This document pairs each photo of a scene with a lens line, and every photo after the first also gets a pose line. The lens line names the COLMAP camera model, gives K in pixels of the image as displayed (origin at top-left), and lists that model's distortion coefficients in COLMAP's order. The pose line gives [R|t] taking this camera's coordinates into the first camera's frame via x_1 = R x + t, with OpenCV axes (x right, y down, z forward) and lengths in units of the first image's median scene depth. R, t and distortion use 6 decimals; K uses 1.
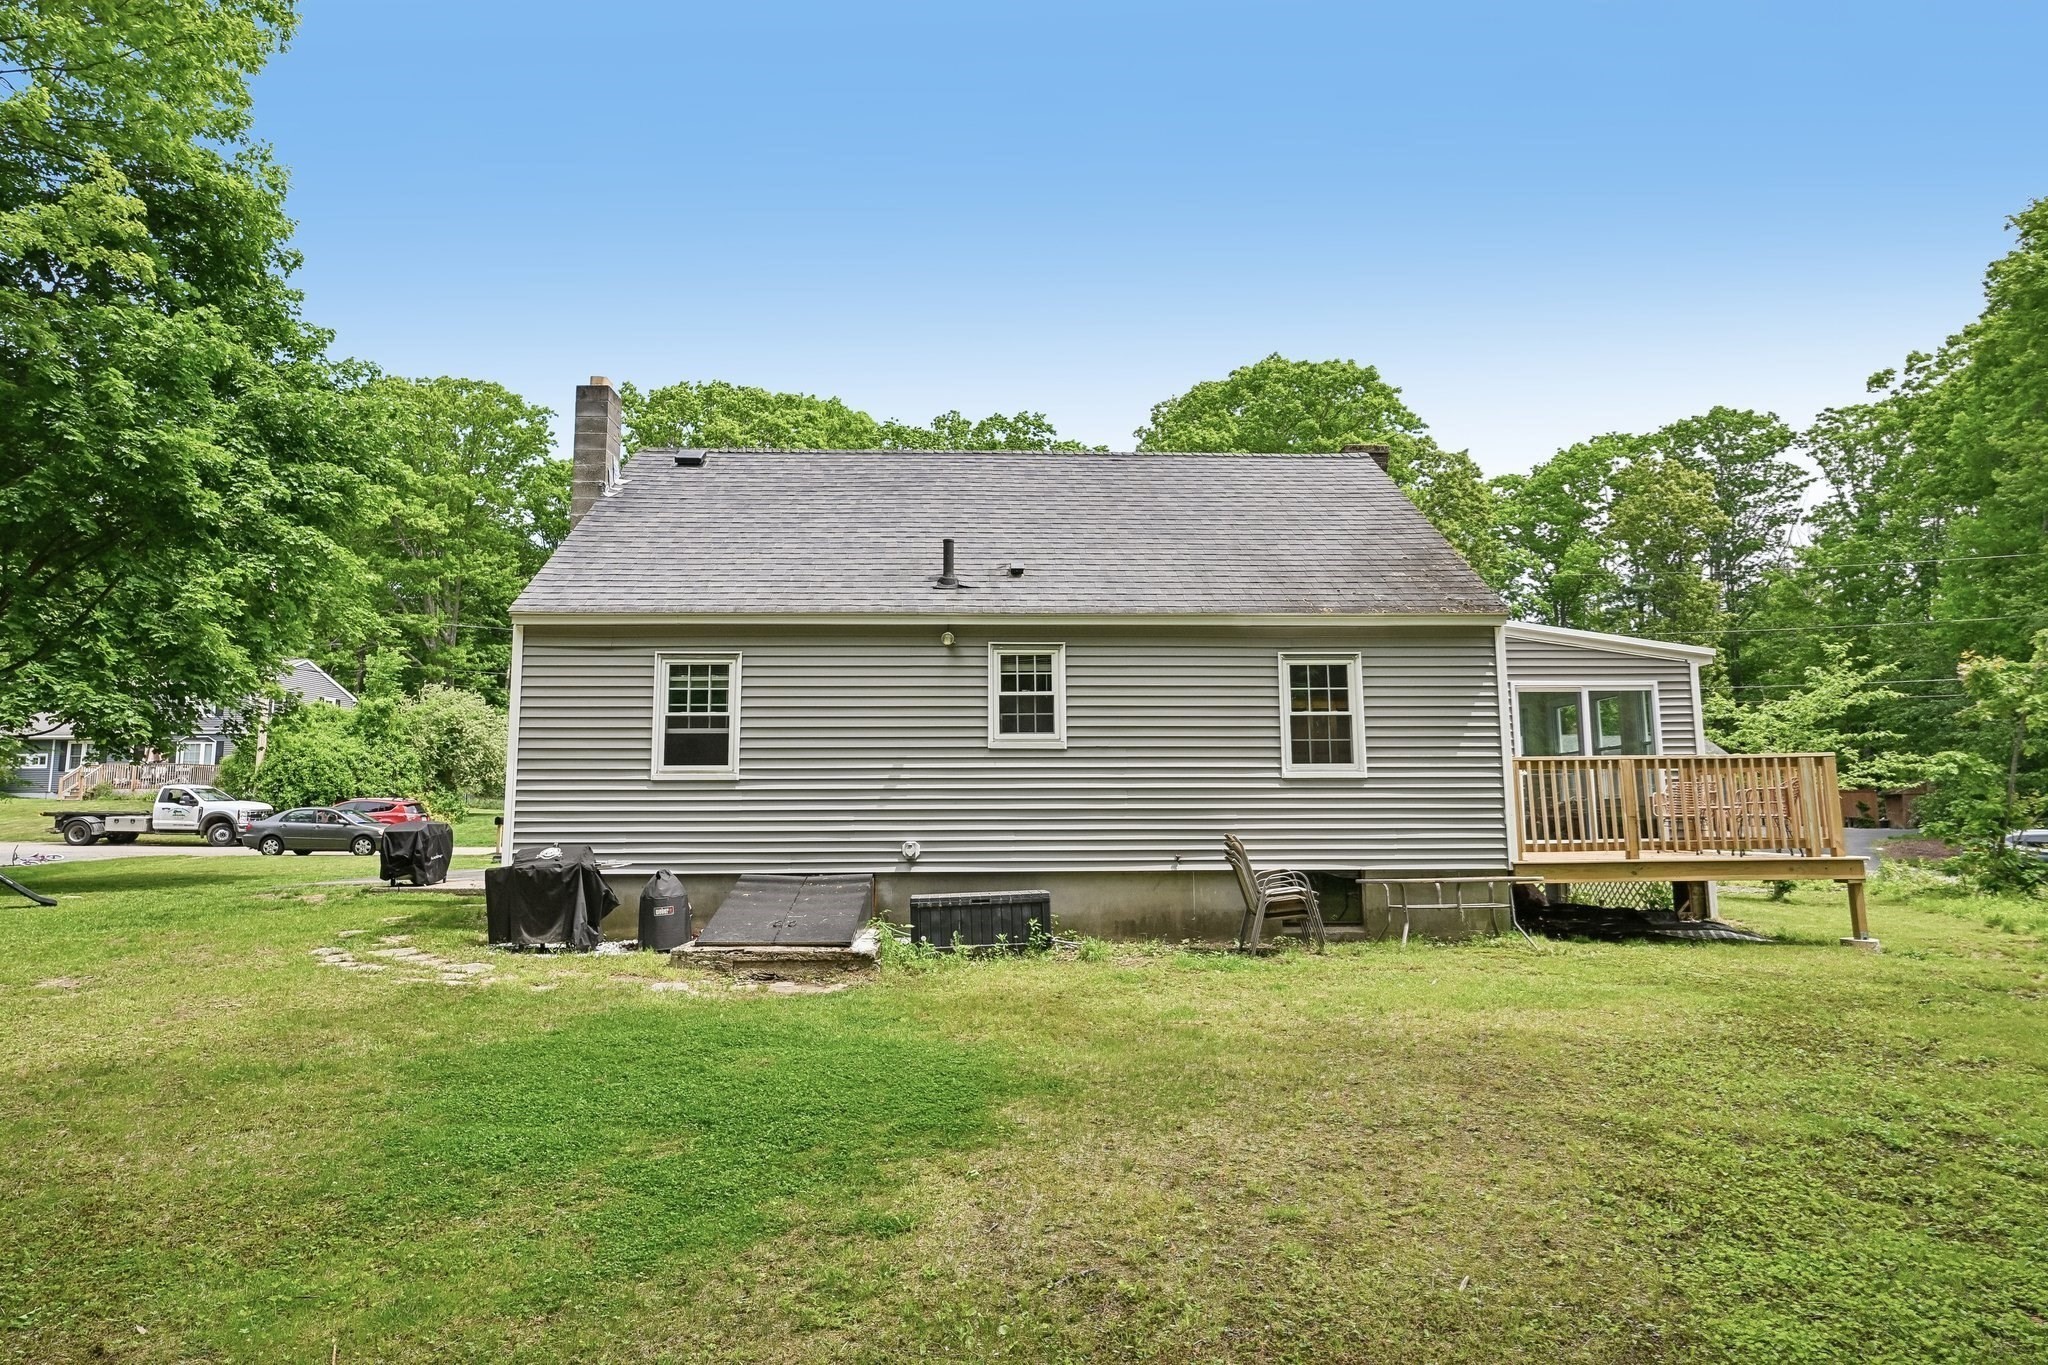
lens RADIAL K [[1138.7, 0, 1006.4], [0, 1138.7, 656.3], [0, 0, 1]] dist [-0.006233, -0.000515]
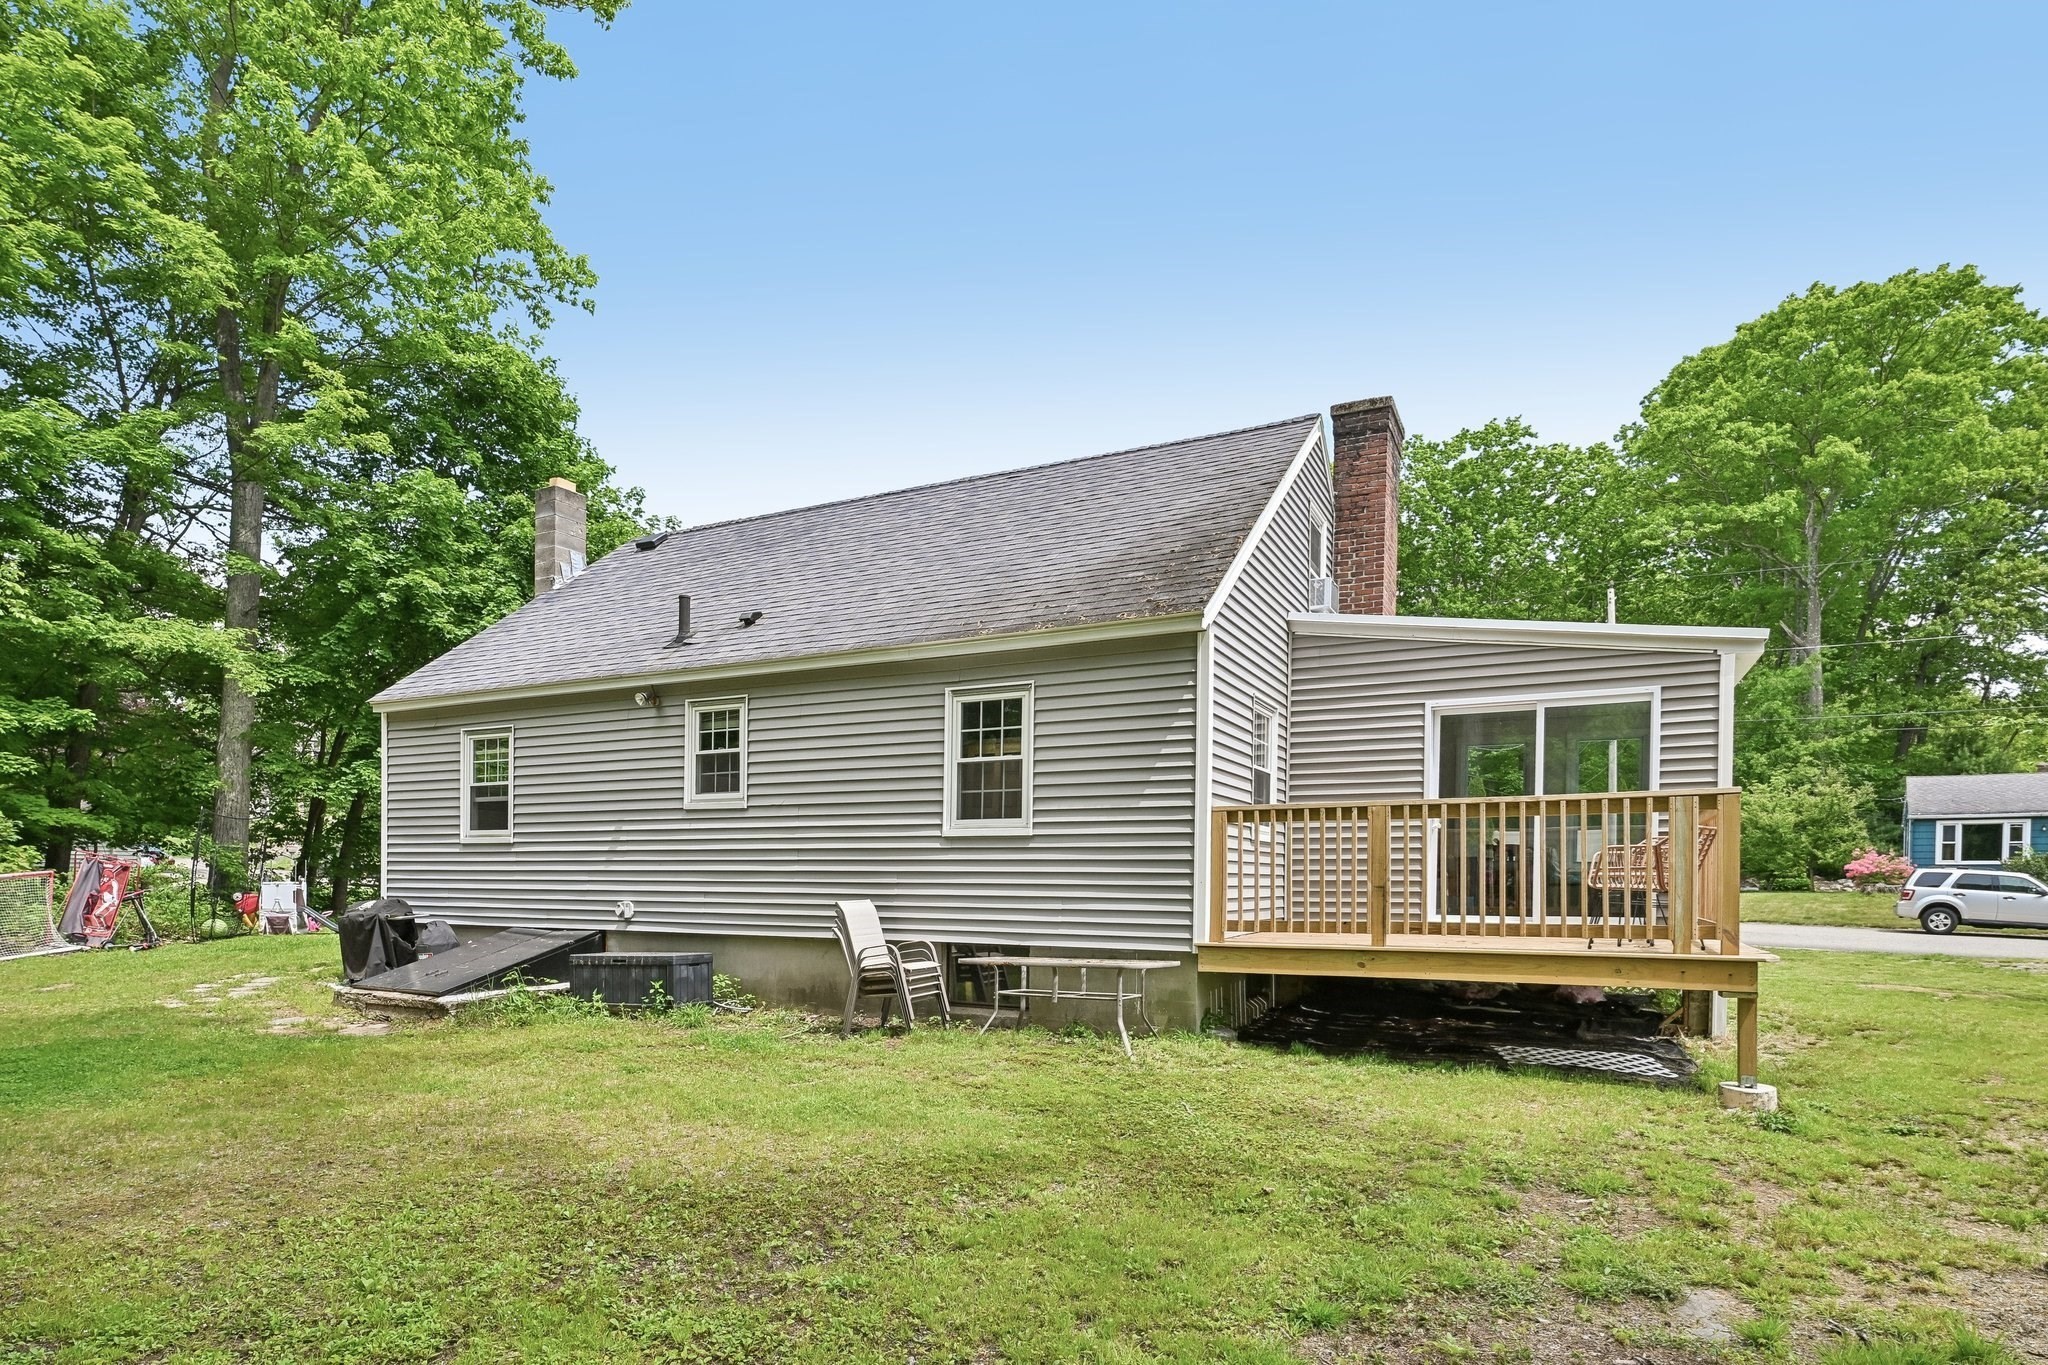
lens RADIAL K [[1098.0, 0, 1006.4], [0, 1098.0, 861.4], [0, 0, 1]] dist [-0.002670, -0.000374]
pose [[0.877109, 0.001970, -0.480287, 0.675055], [0.060042, 0.991697, 0.113718, 0.033936], [0.476523, -0.128580, 0.869708, 0.297591]]
